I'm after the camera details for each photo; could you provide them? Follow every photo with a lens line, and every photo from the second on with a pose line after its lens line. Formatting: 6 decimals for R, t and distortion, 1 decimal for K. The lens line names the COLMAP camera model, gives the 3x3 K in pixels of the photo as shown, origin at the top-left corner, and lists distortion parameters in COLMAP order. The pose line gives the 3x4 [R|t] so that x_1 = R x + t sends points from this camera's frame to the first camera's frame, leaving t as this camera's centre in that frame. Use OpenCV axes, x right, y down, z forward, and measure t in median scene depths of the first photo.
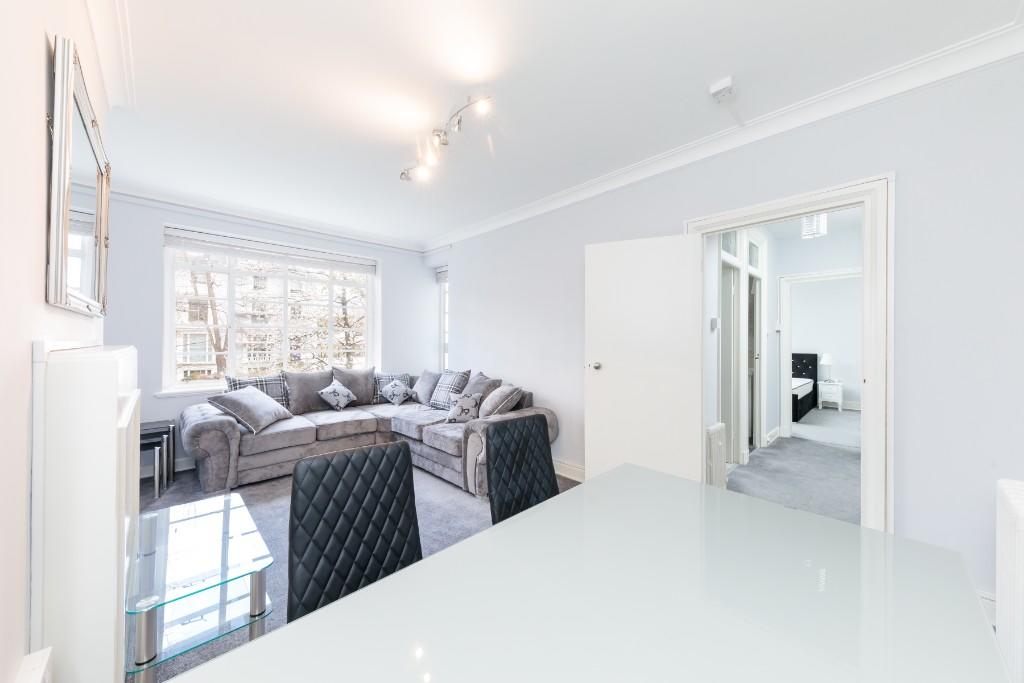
lens RADIAL K [[352.2, 0, 508.9], [0, 352.2, 341.7], [0, 0, 1]] dist [-0.000034, -0.000166]
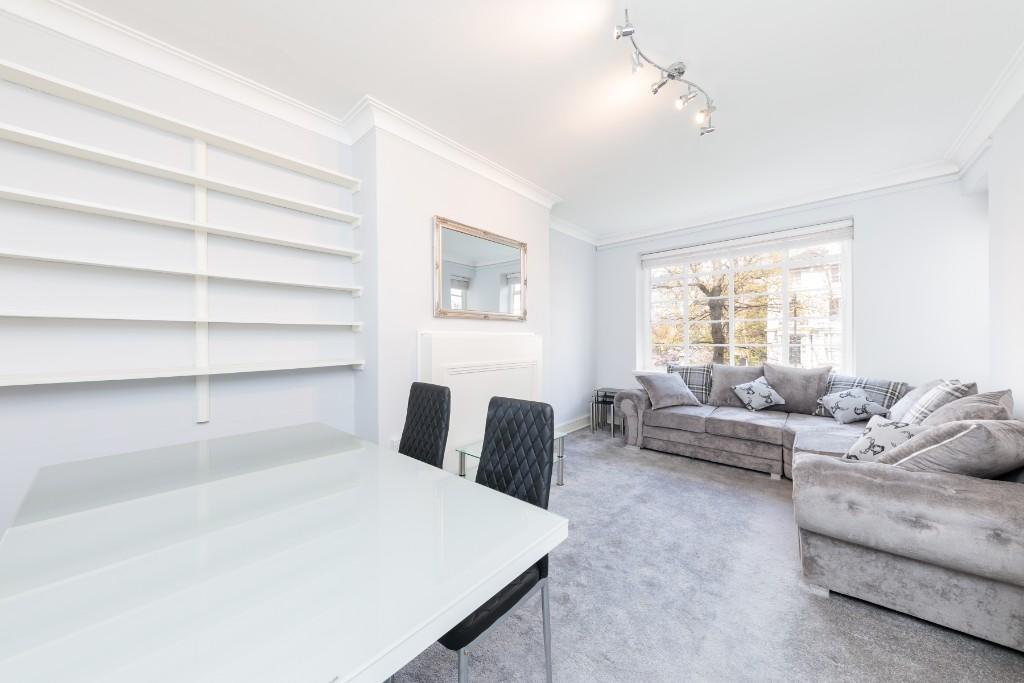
lens RADIAL K [[352.2, 0, 508.9], [0, 352.2, 341.7], [0, 0, 1]] dist [-0.000034, -0.000166]
pose [[0.063322, -0.001108, -0.997993, 0.396746], [0.009746, 0.999952, -0.000491, 0.016556], [0.997946, -0.009695, 0.063330, 0.358595]]
